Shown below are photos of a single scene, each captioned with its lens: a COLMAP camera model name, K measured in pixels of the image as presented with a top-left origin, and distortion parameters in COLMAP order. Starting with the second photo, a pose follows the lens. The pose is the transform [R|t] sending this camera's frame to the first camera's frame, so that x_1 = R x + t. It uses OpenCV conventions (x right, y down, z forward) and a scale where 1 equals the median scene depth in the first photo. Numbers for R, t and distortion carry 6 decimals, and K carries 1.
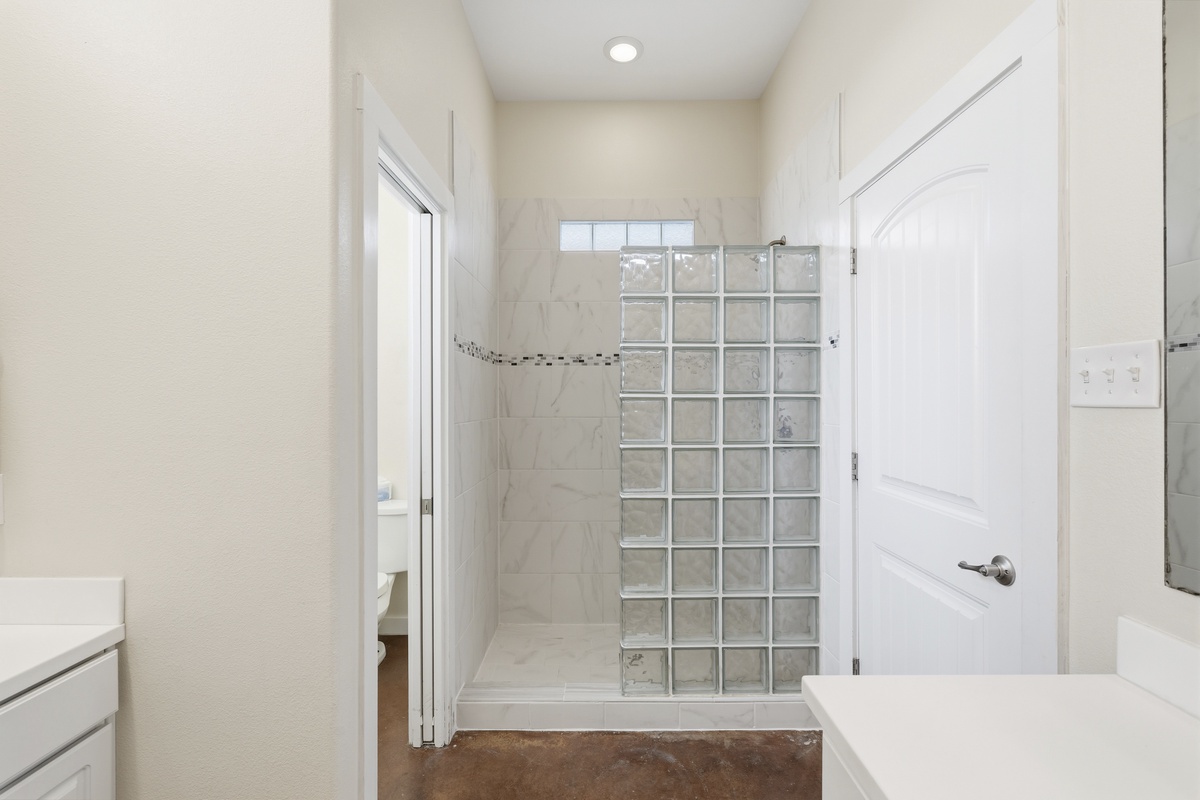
lens RADIAL K [[448.9, 0, 600.9], [0, 448.9, 401.0], [0, 0, 1]] dist [-0.000354, -0.000140]
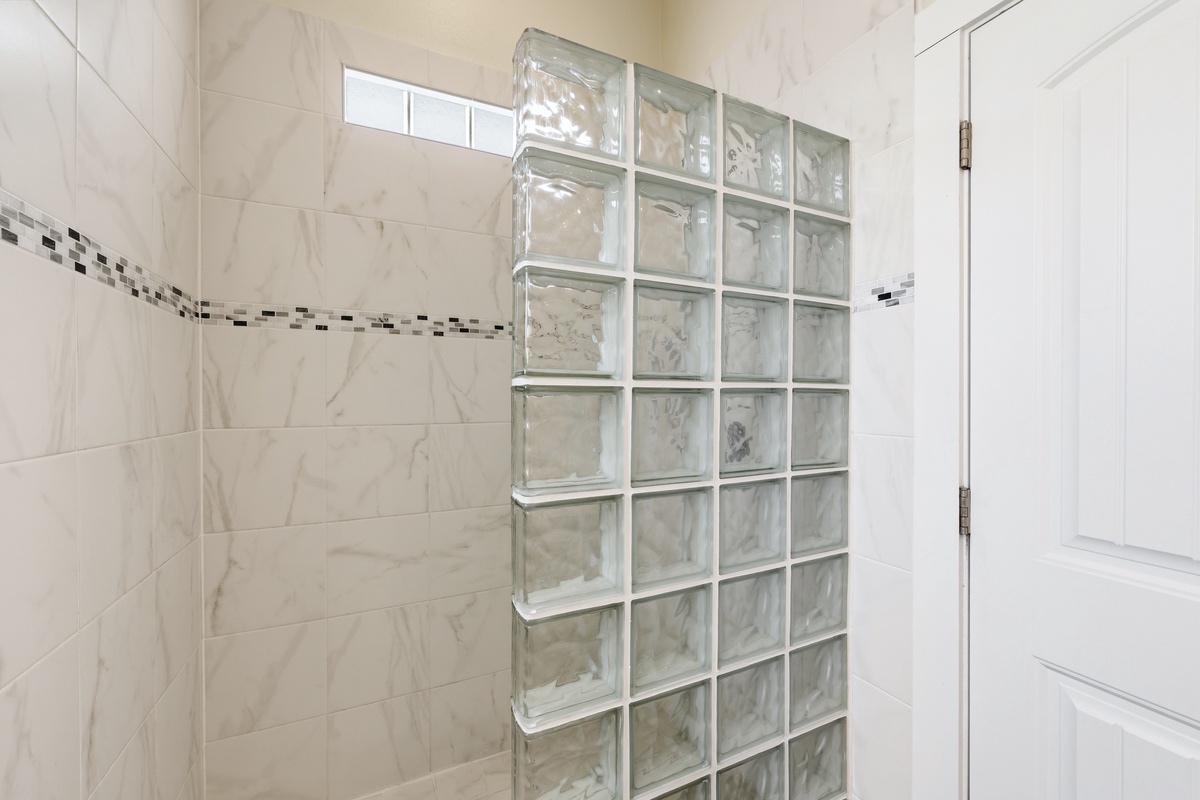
lens RADIAL K [[448.9, 0, 605.4], [0, 448.9, 400.3], [0, 0, 1]] dist [-0.000354, -0.000140]
pose [[0.898411, -0.002041, 0.439152, -0.046409], [-0.000239, 0.999987, 0.005138, 0.002128], [-0.439156, -0.004721, 0.898398, 0.369461]]
